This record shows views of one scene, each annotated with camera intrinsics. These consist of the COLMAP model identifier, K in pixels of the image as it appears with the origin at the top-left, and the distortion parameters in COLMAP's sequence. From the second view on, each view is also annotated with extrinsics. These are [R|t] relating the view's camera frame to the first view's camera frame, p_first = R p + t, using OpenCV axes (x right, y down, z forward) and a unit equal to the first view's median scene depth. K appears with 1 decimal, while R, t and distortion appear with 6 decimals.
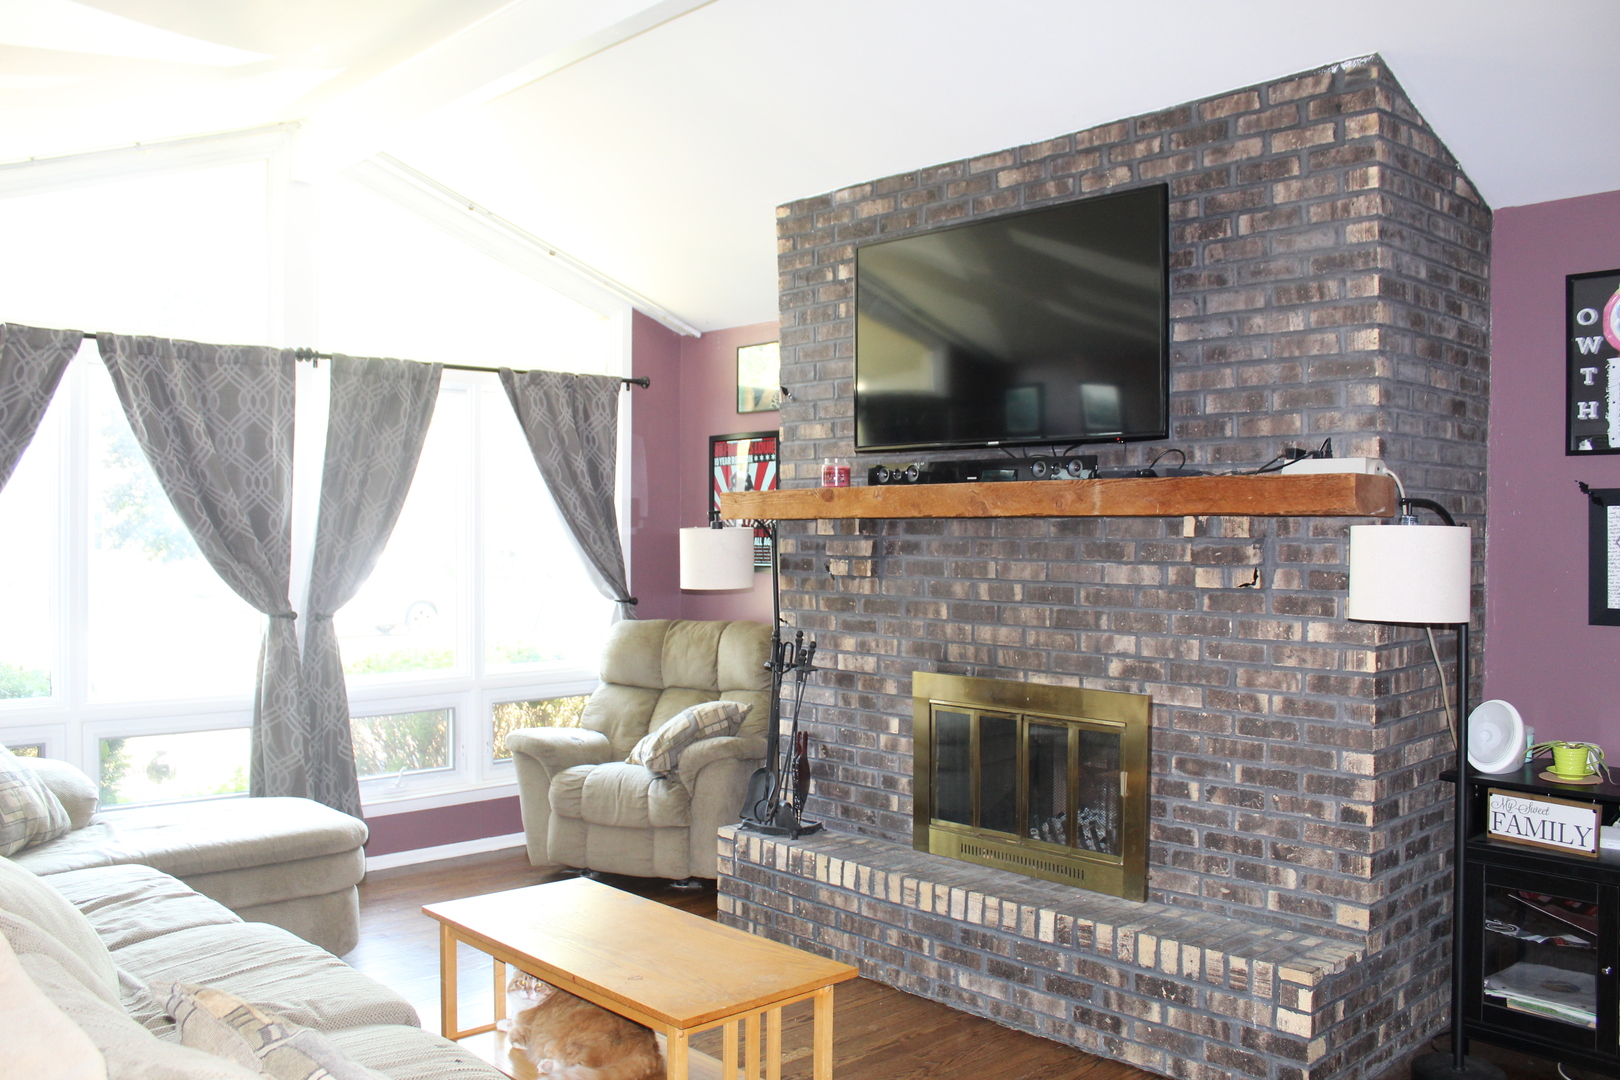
lens RADIAL K [[1358.6, 0, 801.7], [0, 1358.6, 540.9], [0, 0, 1]] dist [-0.153177, 0.141712]
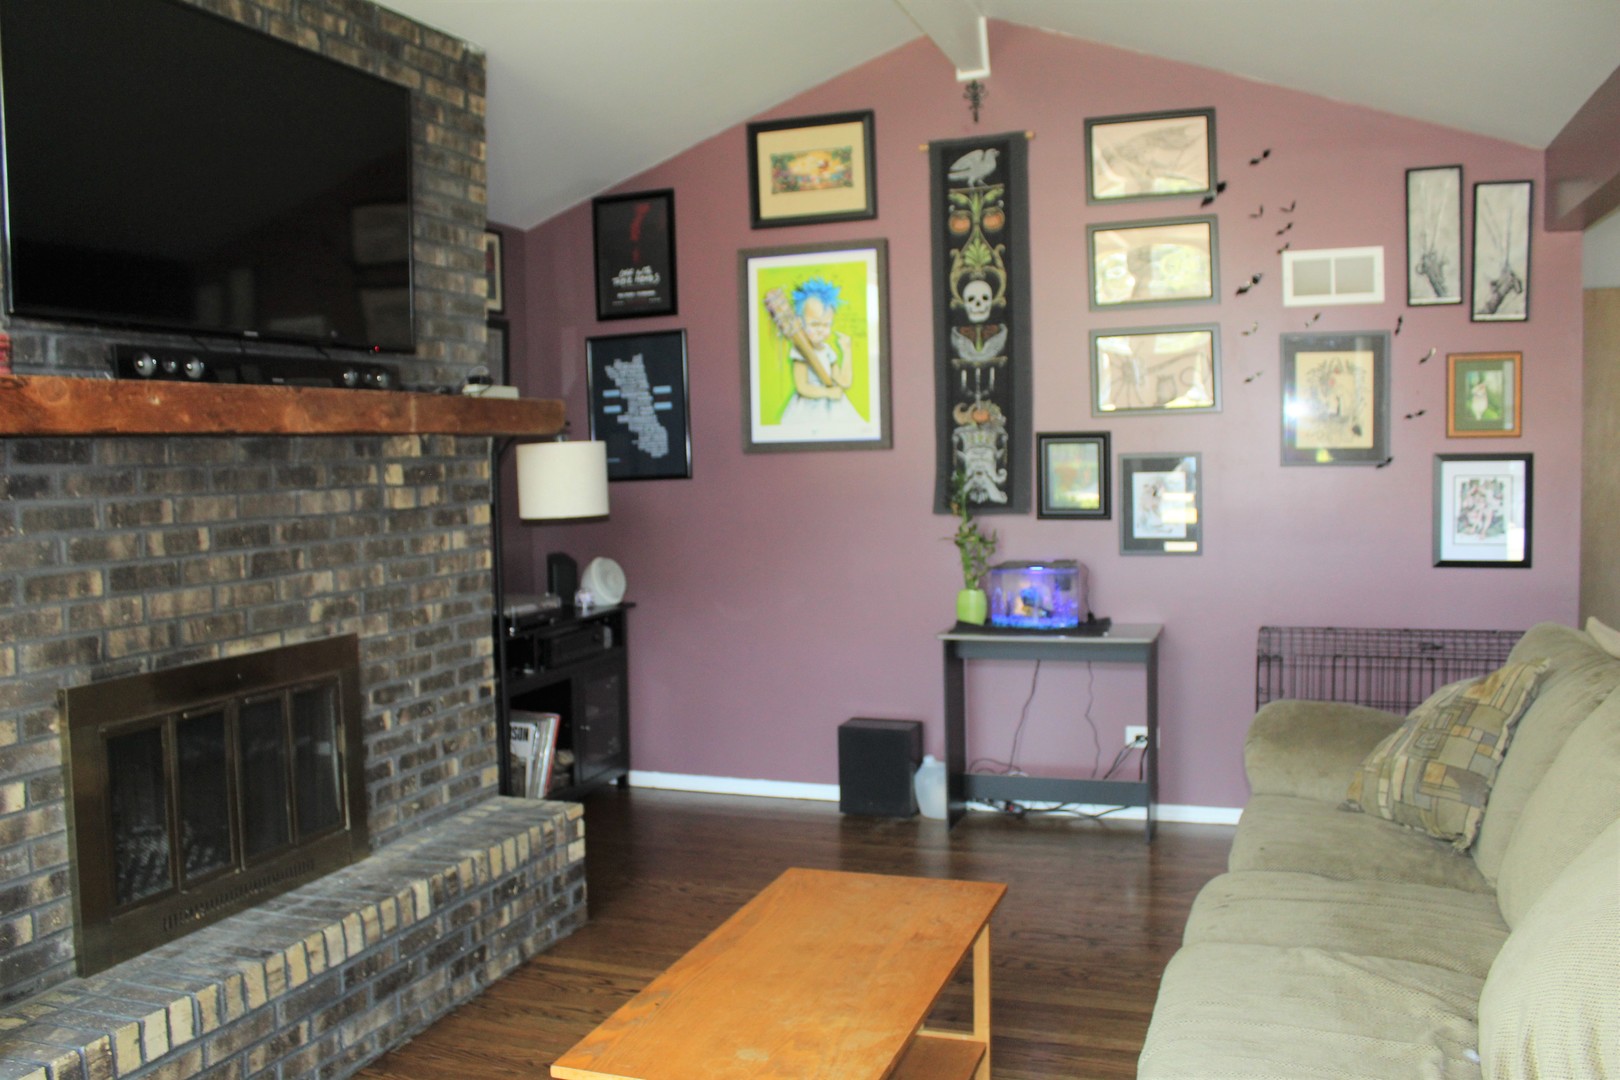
lens RADIAL K [[1358.6, 0, 801.7], [0, 1358.6, 540.9], [0, 0, 1]] dist [-0.153177, 0.141712]
pose [[-0.444378, -0.048720, 0.894514, -0.656036], [0.031782, 0.997034, 0.070092, -0.000848], [-0.895276, 0.059577, -0.441511, 1.076955]]
